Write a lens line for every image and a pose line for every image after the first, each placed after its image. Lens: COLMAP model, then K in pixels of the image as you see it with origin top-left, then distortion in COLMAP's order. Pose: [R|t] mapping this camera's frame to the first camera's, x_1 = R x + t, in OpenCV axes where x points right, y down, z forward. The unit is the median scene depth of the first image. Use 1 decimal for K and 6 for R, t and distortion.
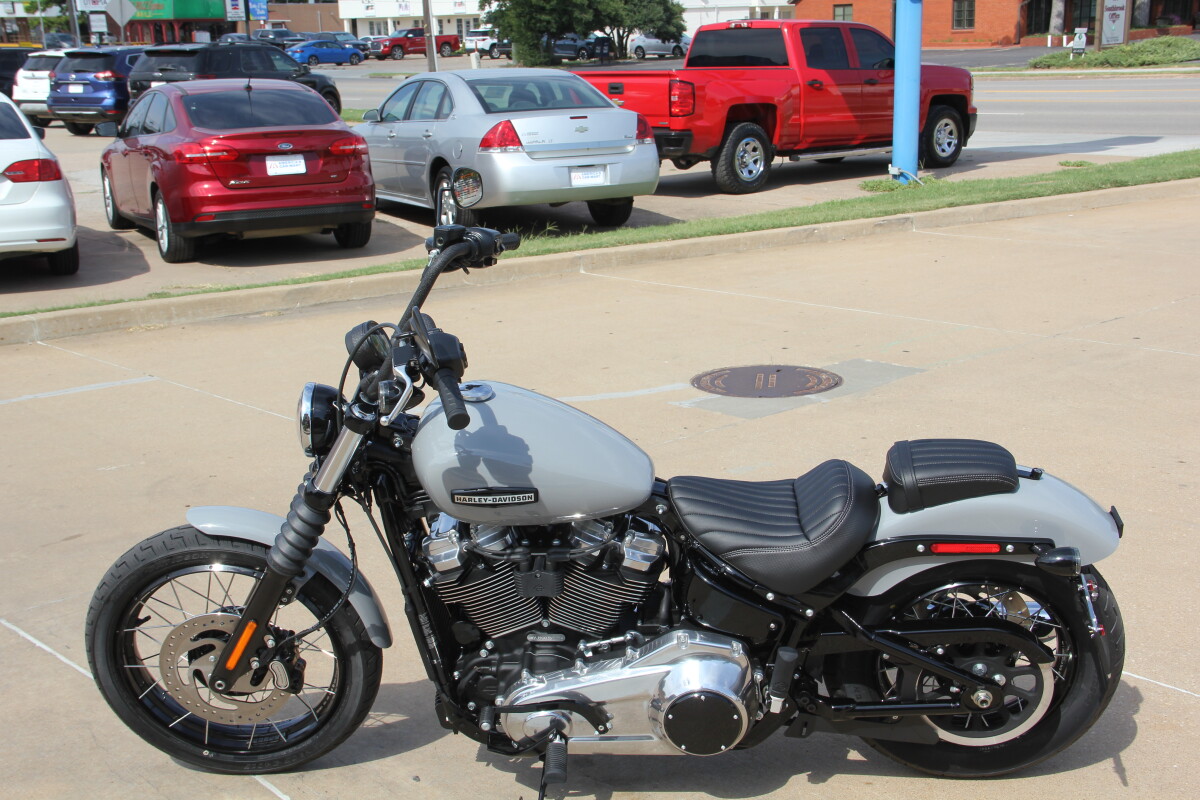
lens RADIAL K [[1535.4, 0, 602.8], [0, 1535.4, 407.9], [0, 0, 1]] dist [0.100369, 0.000000]
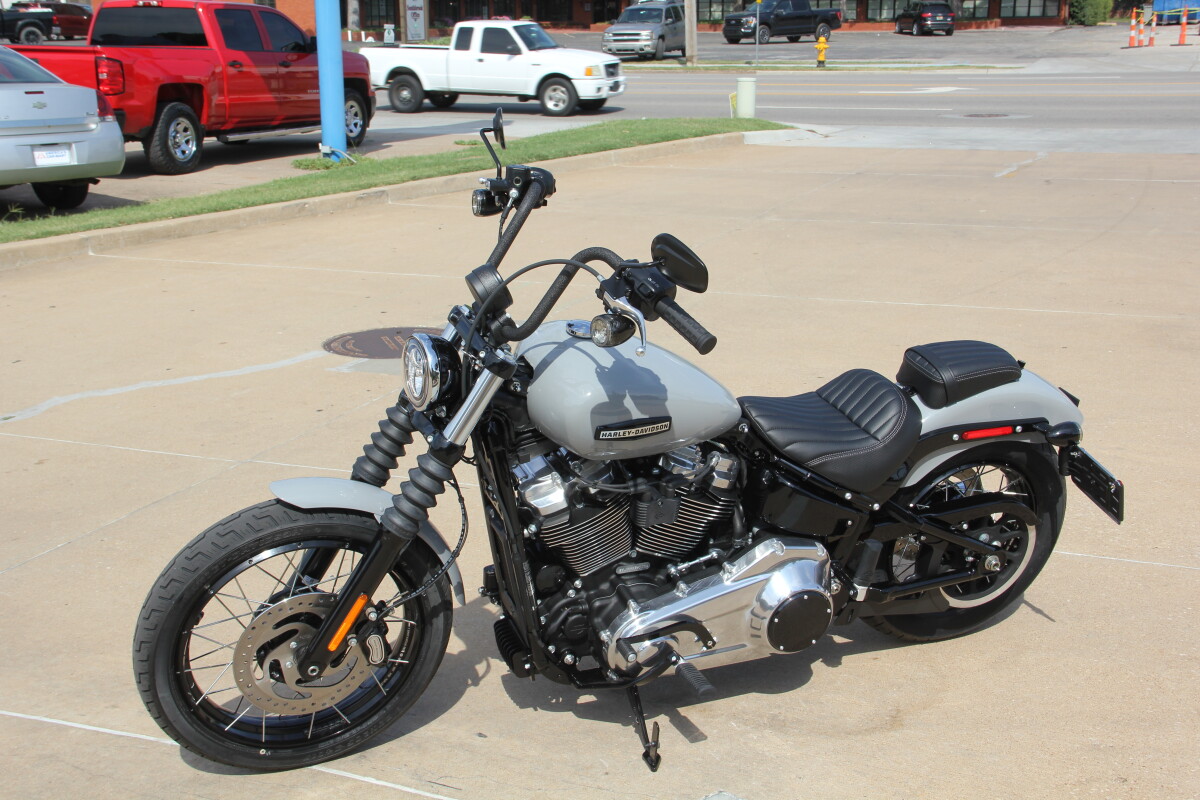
lens RADIAL K [[1460.5, 0, 596.8], [0, 1460.5, 408.7], [0, 0, 1]] dist [0.070135, 0.000000]
pose [[0.893794, -0.095997, 0.438083, -0.441988], [0.089277, 0.995357, 0.035964, 0.006982], [-0.439502, 0.006966, 0.898215, 0.132928]]
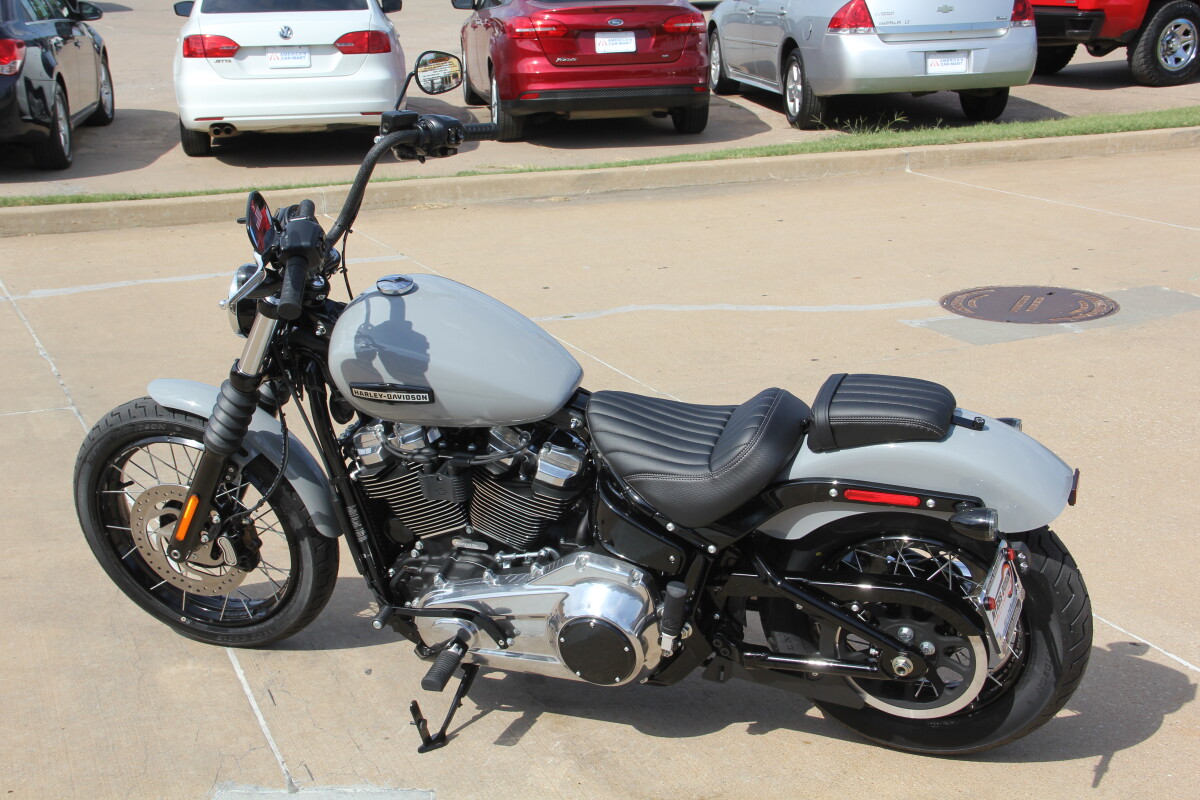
lens RADIAL K [[1648.6, 0, 600.7], [0, 1648.6, 405.6], [0, 0, 1]] dist [0.139204, 0.000000]
pose [[0.956491, 0.091205, -0.277139, 0.301210], [-0.075038, 0.994831, 0.068412, -0.014000], [0.281946, -0.044639, 0.958391, 0.029765]]
